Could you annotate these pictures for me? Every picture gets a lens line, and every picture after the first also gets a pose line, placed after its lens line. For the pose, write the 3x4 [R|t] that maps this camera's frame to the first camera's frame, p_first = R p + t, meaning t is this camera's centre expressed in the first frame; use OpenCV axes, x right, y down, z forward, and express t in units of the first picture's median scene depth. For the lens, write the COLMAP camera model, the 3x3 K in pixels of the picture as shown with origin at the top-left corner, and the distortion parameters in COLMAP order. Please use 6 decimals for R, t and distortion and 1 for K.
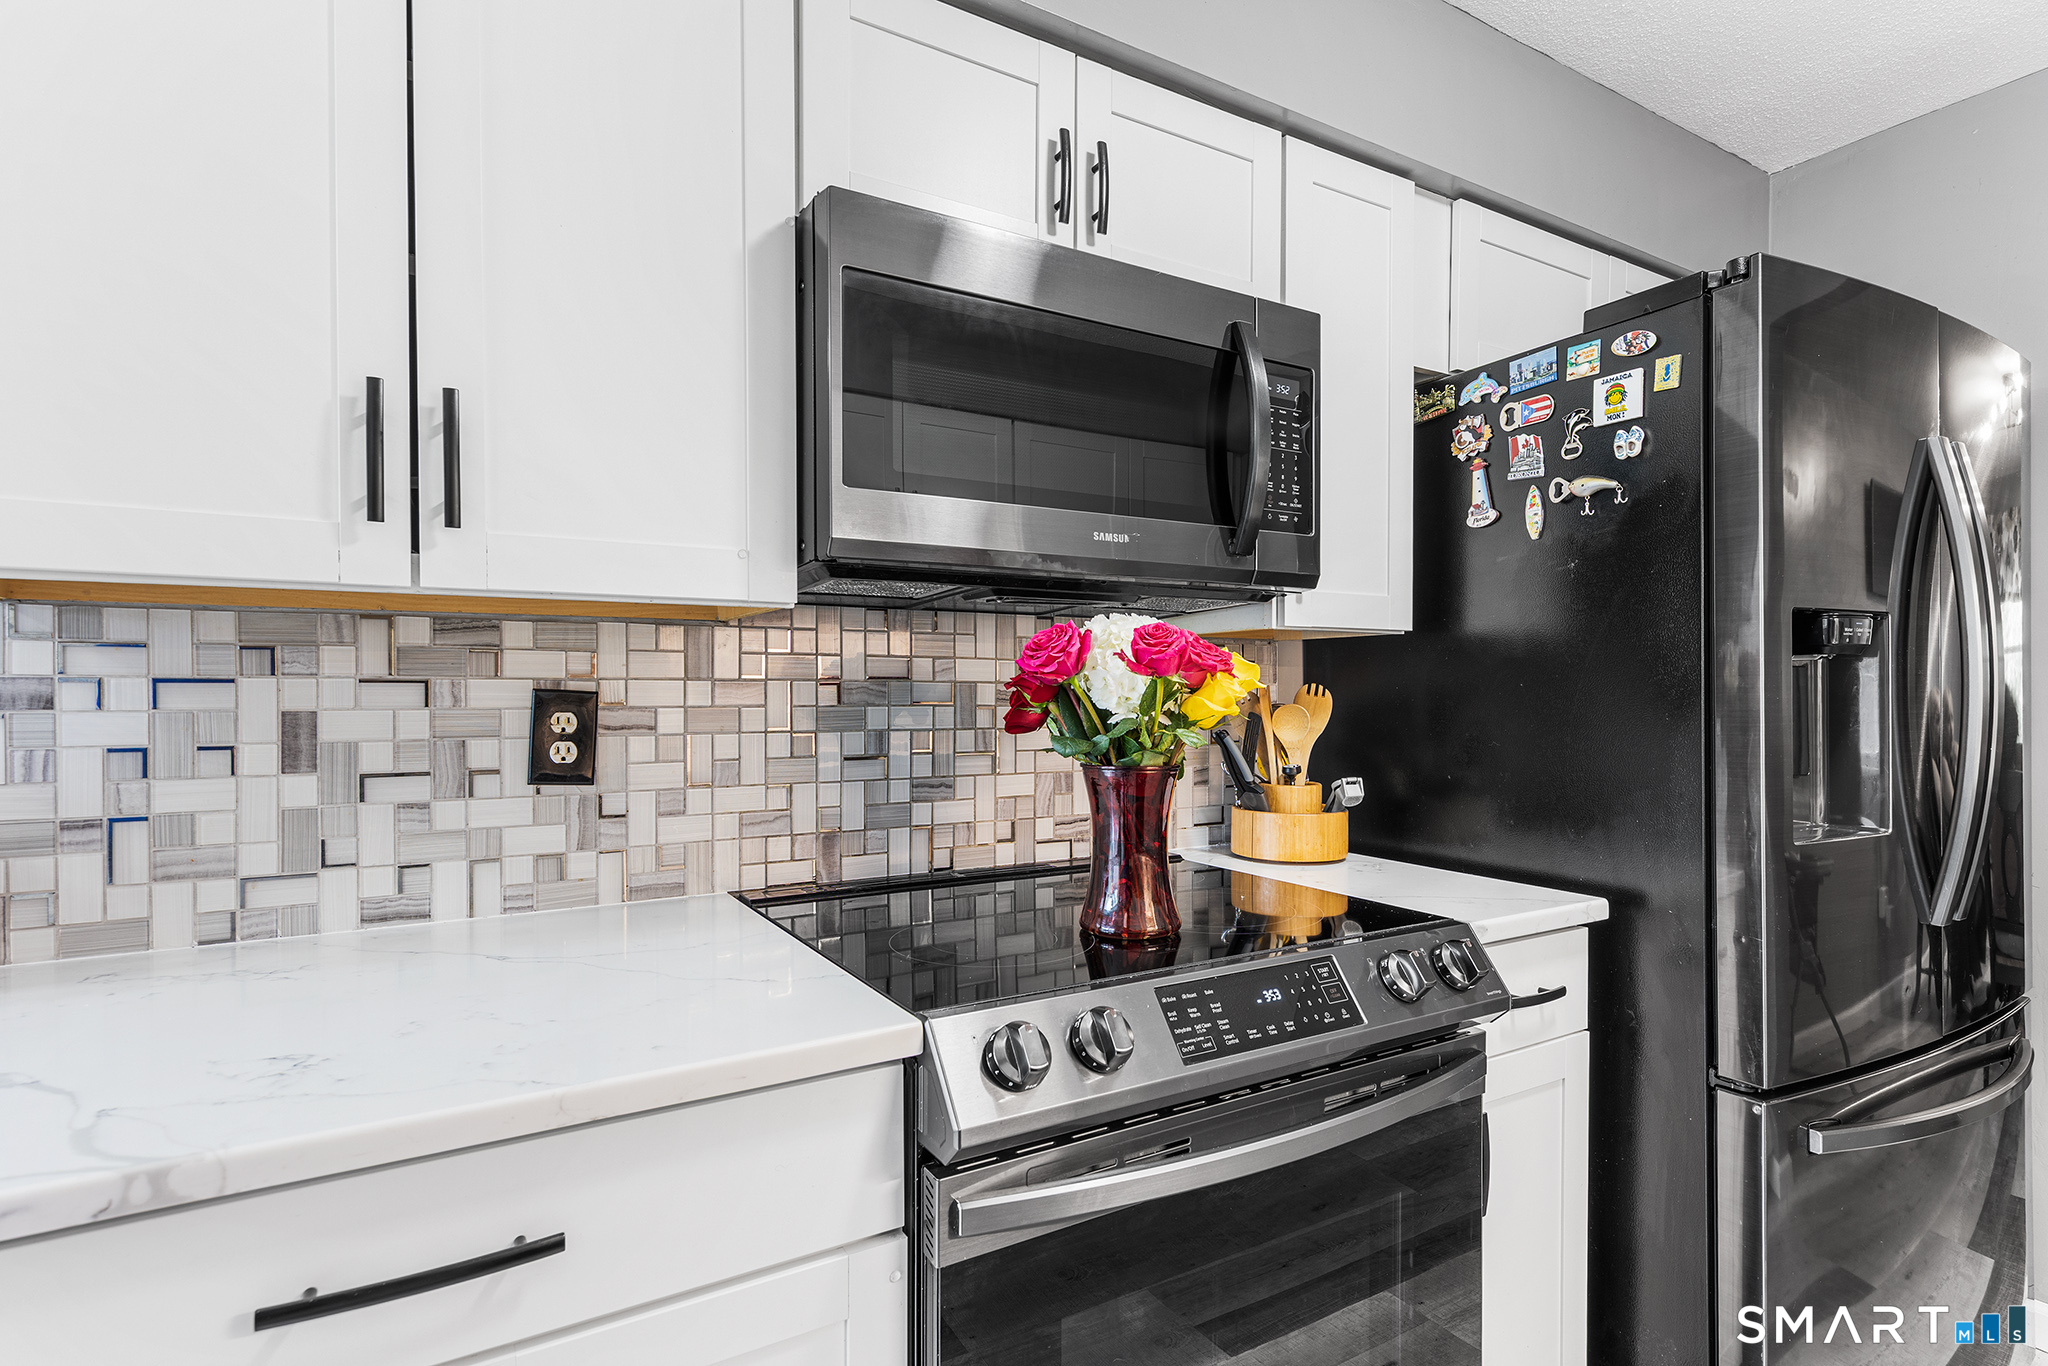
lens RADIAL K [[1032.7, 0, 1021.7], [0, 1032.7, 682.2], [0, 0, 1]] dist [0.004075, 0.000593]
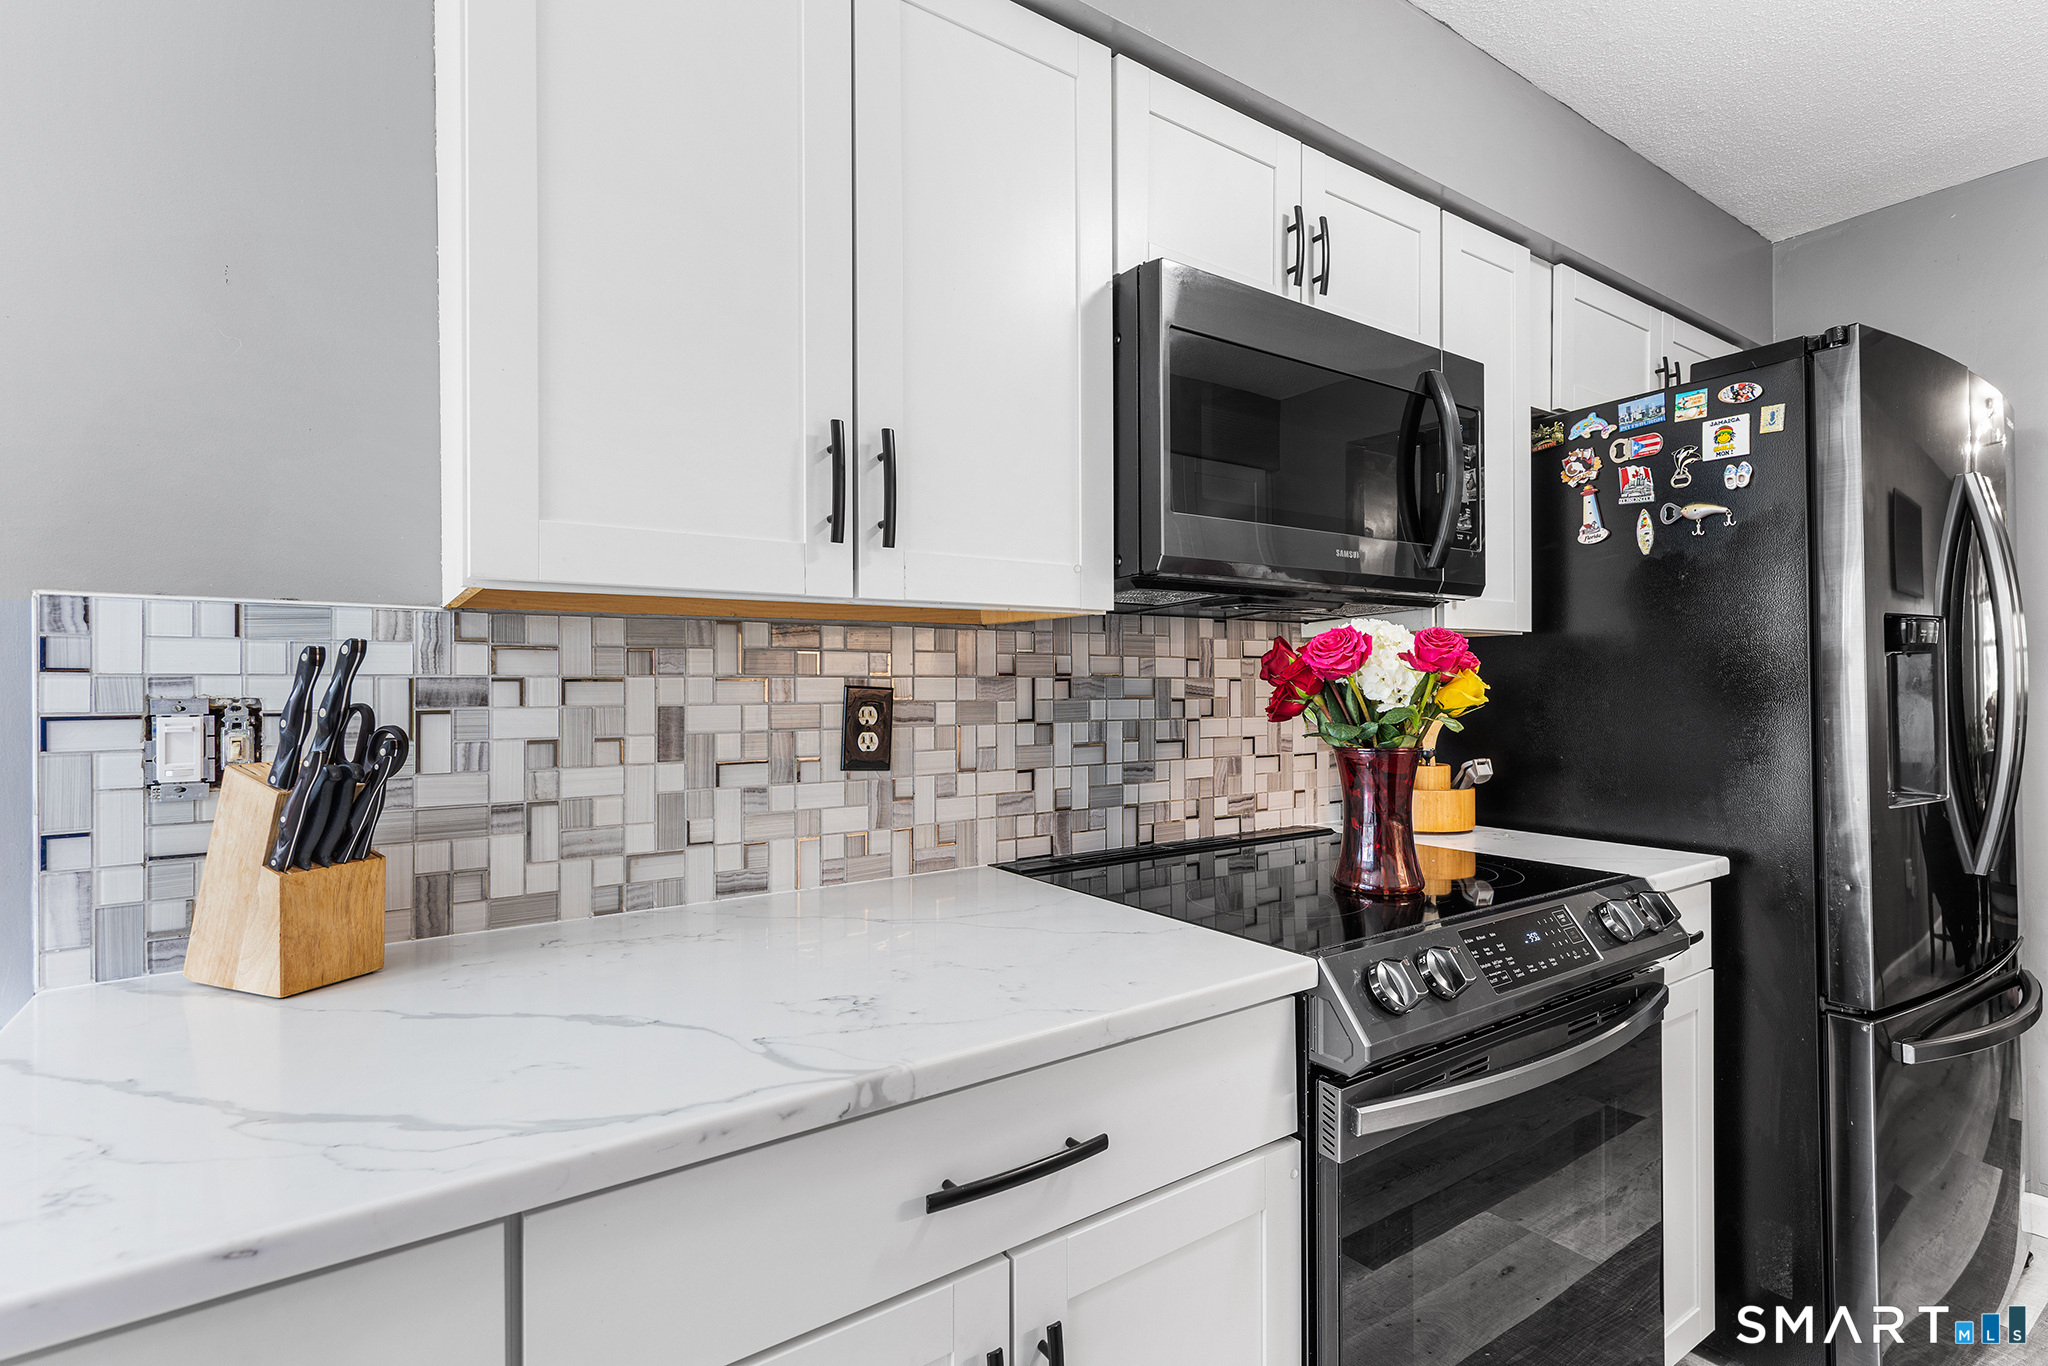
lens RADIAL K [[996.6, 0, 982.0], [0, 996.6, 664.7], [0, 0, 1]] dist [0.005357, -0.001243]
pose [[0.997459, -0.003742, 0.071140, -0.397719], [0.004662, 0.999907, -0.012779, -0.001811], [-0.071085, 0.013078, 0.997385, -0.096247]]
